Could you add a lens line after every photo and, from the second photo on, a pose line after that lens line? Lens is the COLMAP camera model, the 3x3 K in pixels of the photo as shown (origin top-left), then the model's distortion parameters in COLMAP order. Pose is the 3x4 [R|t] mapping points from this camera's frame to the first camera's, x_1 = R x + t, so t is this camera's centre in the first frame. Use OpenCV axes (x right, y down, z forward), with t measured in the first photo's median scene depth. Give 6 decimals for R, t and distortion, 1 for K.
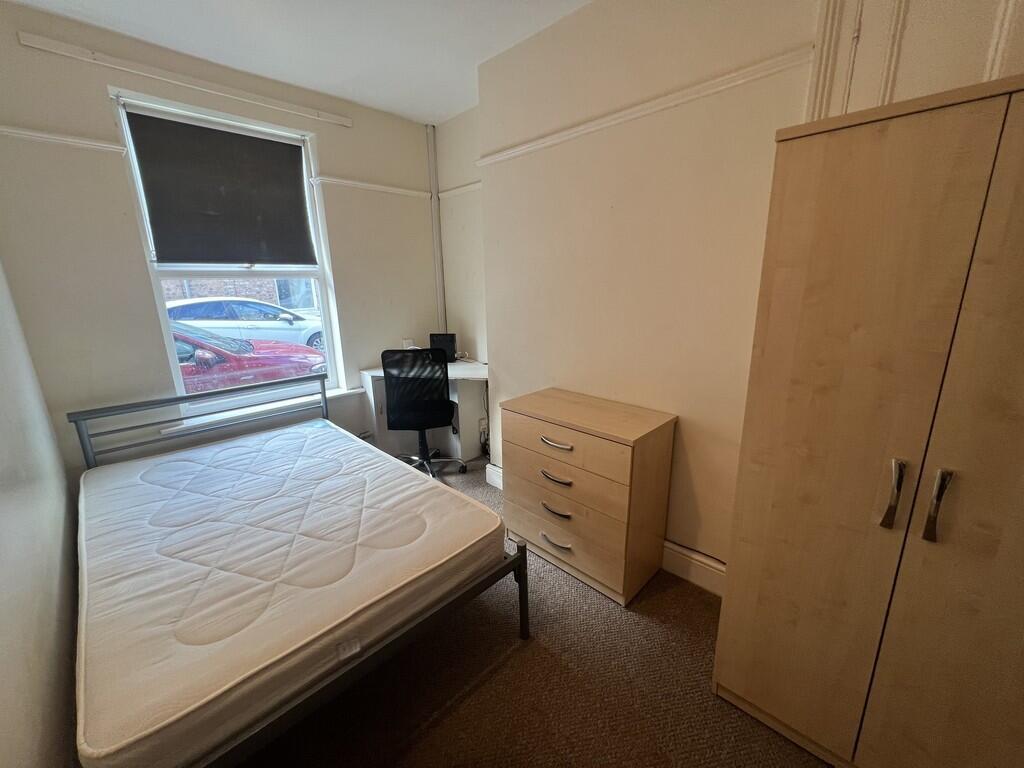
lens RADIAL K [[412.5, 0, 512.2], [0, 412.5, 383.8], [0, 0, 1]] dist [-0.000221, -0.000395]
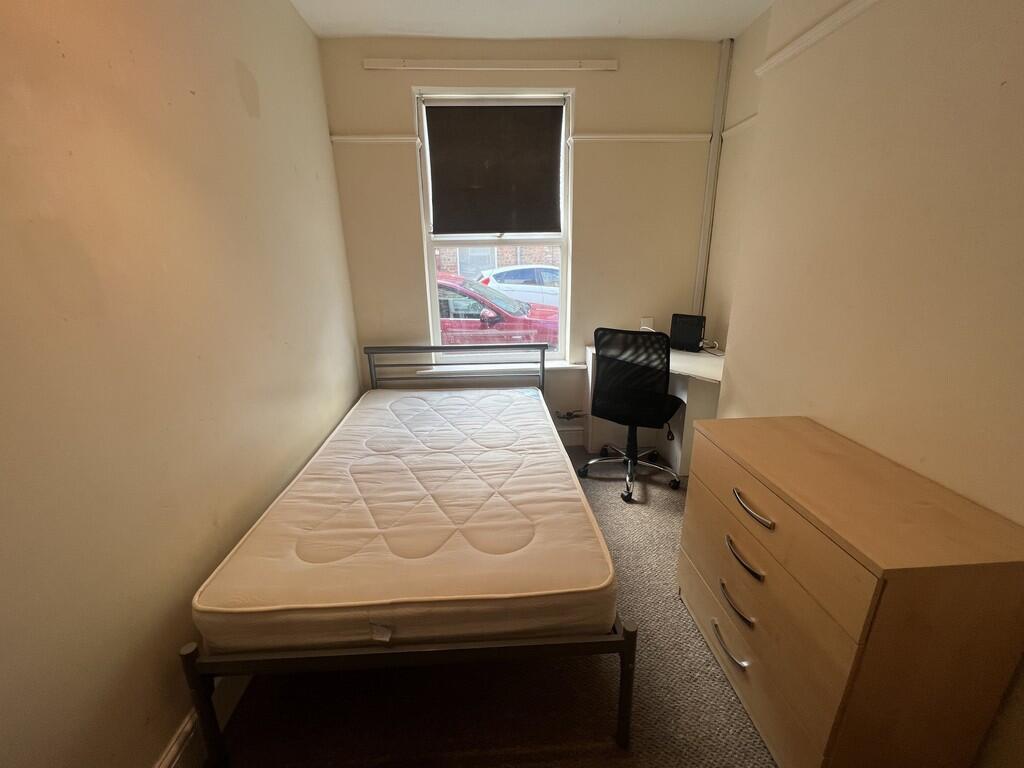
lens RADIAL K [[412.5, 0, 509.7], [0, 412.5, 382.8], [0, 0, 1]] dist [-0.000221, -0.000395]
pose [[0.738064, 0.201319, -0.643996, 0.172304], [-0.159524, 0.979456, 0.123362, -0.051881], [0.655601, 0.011684, 0.755017, 0.240224]]
